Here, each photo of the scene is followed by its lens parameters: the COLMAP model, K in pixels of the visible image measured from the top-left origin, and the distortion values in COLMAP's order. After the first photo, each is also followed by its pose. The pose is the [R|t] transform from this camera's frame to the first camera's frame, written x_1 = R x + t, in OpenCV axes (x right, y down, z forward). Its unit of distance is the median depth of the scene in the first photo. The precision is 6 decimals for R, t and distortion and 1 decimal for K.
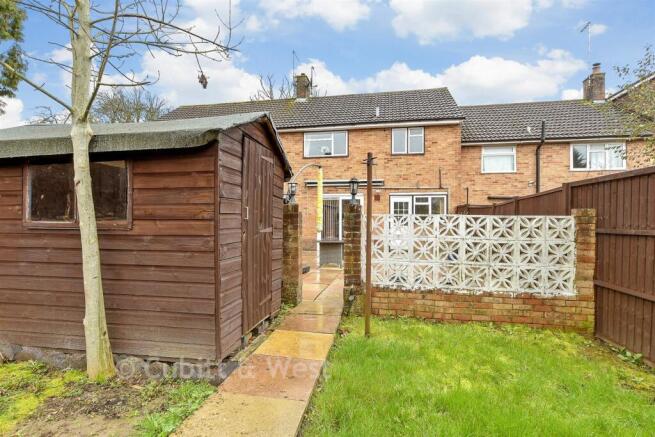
lens RADIAL K [[325.1, 0, 327.9], [0, 325.1, 220.0], [0, 0, 1]] dist [-0.013429, 0.000846]
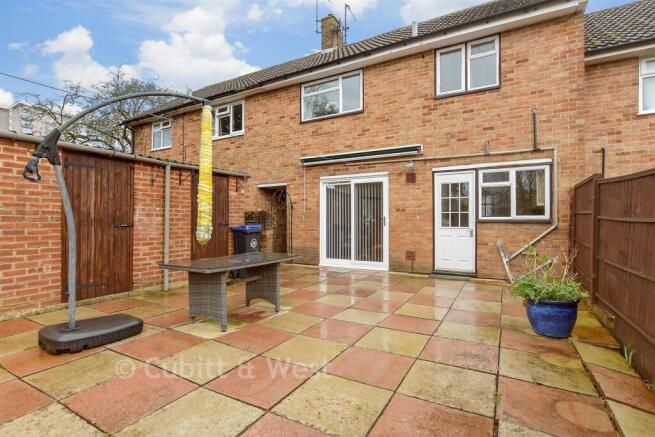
lens RADIAL K [[325.1, 0, 328.5], [0, 325.1, 216.8], [0, 0, 1]] dist [-0.013429, 0.000846]
pose [[0.948961, -0.008769, -0.315273, 0.196046], [0.009859, 0.999950, 0.001864, -0.002761], [0.315241, -0.004877, 0.948999, 0.423818]]
